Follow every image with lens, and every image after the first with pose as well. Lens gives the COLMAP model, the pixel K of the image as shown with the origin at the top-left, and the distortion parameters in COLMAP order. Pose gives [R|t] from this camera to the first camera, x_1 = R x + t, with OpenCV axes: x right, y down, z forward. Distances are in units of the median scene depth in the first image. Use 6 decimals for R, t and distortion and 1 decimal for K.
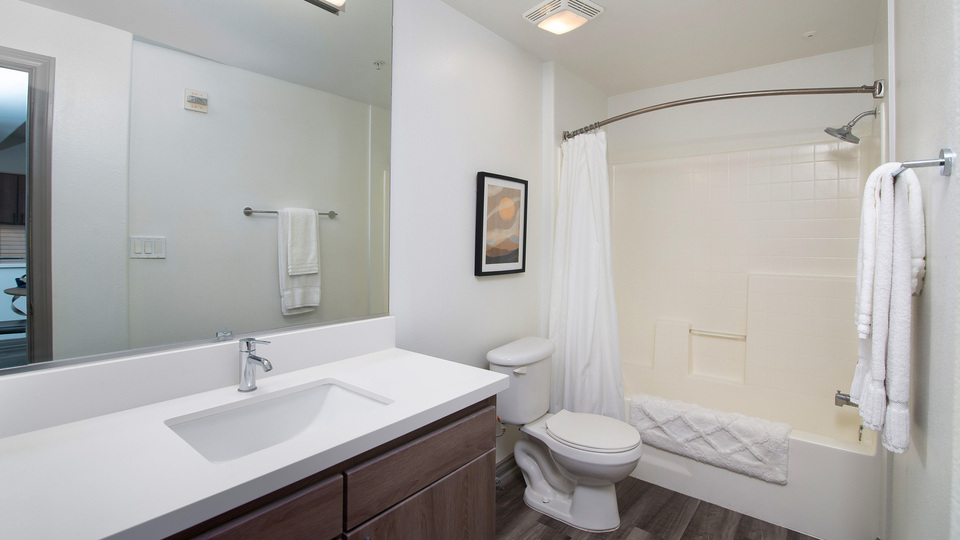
lens RADIAL K [[449.3, 0, 480.0], [0, 449.3, 270.0], [0, 0, 1]] dist [-0.002041, -0.000071]
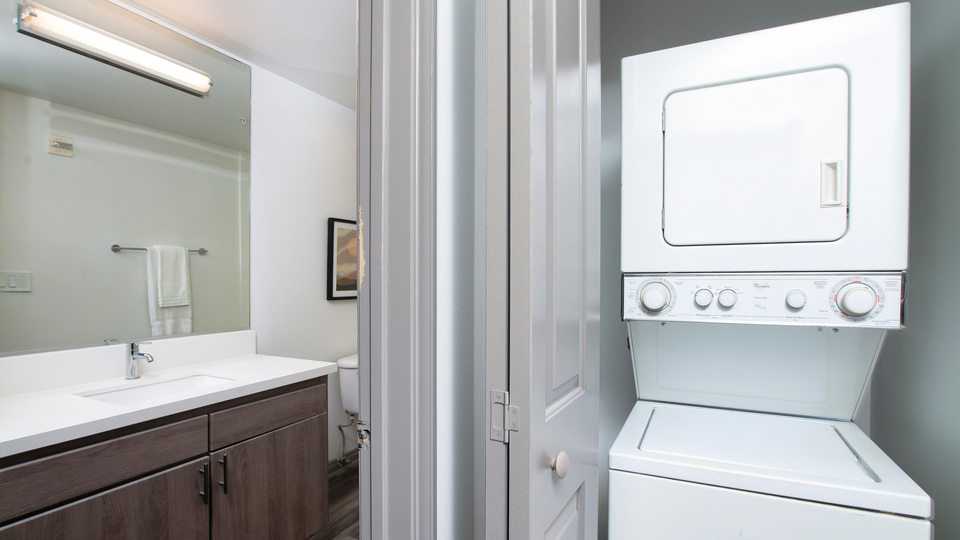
lens RADIAL K [[466.9, 0, 478.4], [0, 466.9, 300.7], [0, 0, 1]] dist [0.002215, 0.001163]
pose [[0.978194, -0.020845, 0.206643, 0.128323], [0.024804, 0.999555, -0.016585, 0.045276], [-0.206205, 0.021349, 0.978276, -0.353521]]
